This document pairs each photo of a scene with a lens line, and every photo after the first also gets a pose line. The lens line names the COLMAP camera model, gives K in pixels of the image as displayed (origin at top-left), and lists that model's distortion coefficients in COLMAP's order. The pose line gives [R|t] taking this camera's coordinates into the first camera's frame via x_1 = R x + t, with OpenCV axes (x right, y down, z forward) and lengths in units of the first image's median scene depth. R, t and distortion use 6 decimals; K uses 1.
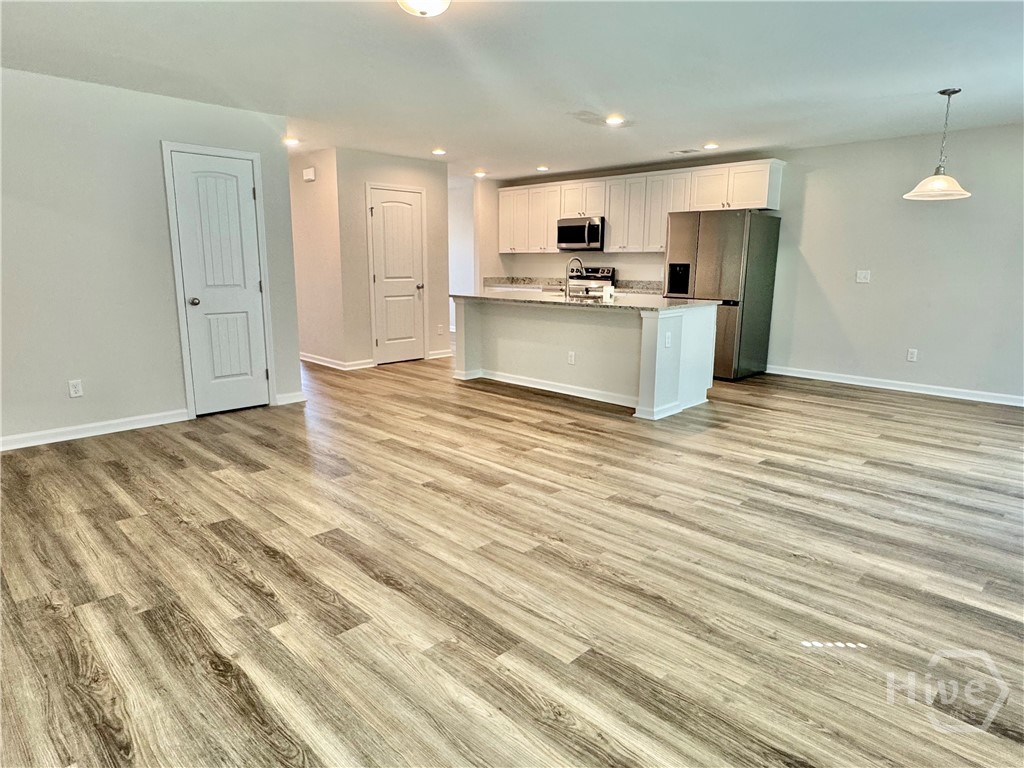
lens RADIAL K [[621.1, 0, 510.3], [0, 621.1, 380.7], [0, 0, 1]] dist [-0.004675, 0.004933]
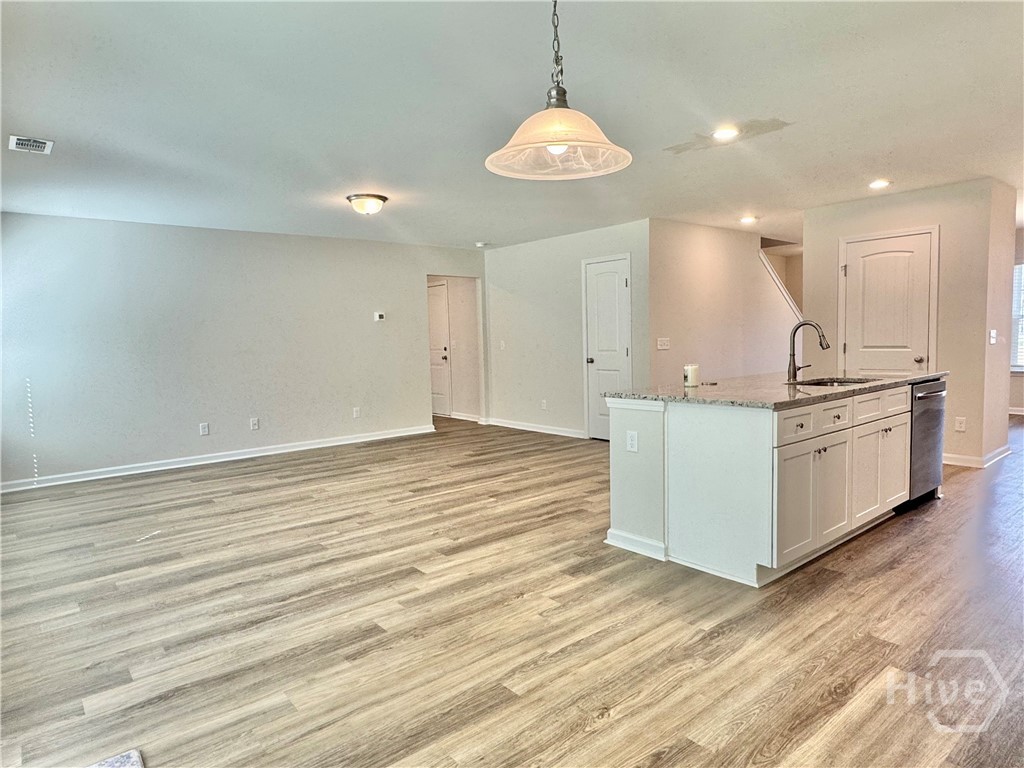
lens RADIAL K [[621.1, 0, 507.5], [0, 621.1, 379.3], [0, 0, 1]] dist [-0.004675, 0.004933]
pose [[-0.096839, 0.071082, -0.992759, 1.285103], [-0.165209, 0.982461, 0.086460, -0.230440], [0.981493, 0.172386, -0.083398, 1.212240]]
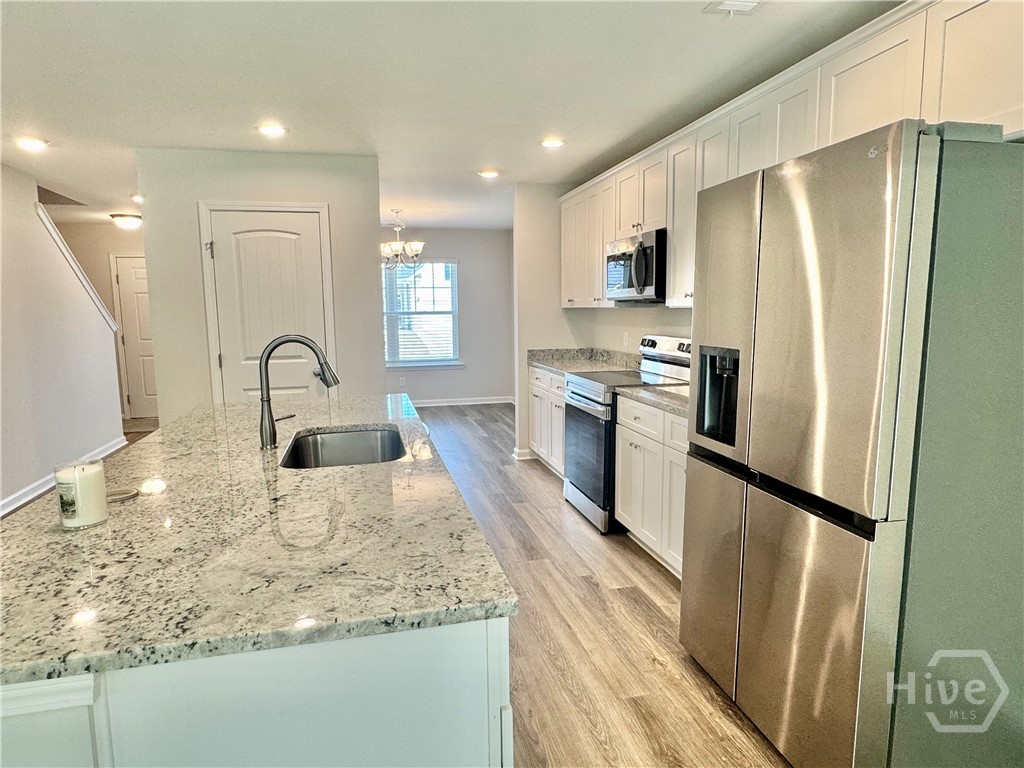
lens RADIAL K [[621.1, 0, 505.8], [0, 621.1, 385.3], [0, 0, 1]] dist [-0.004675, 0.004933]
pose [[0.846465, 0.050177, -0.530075, 0.635938], [-0.084771, 0.995551, -0.041130, -0.269115], [0.525653, 0.079750, 0.846952, 1.239290]]
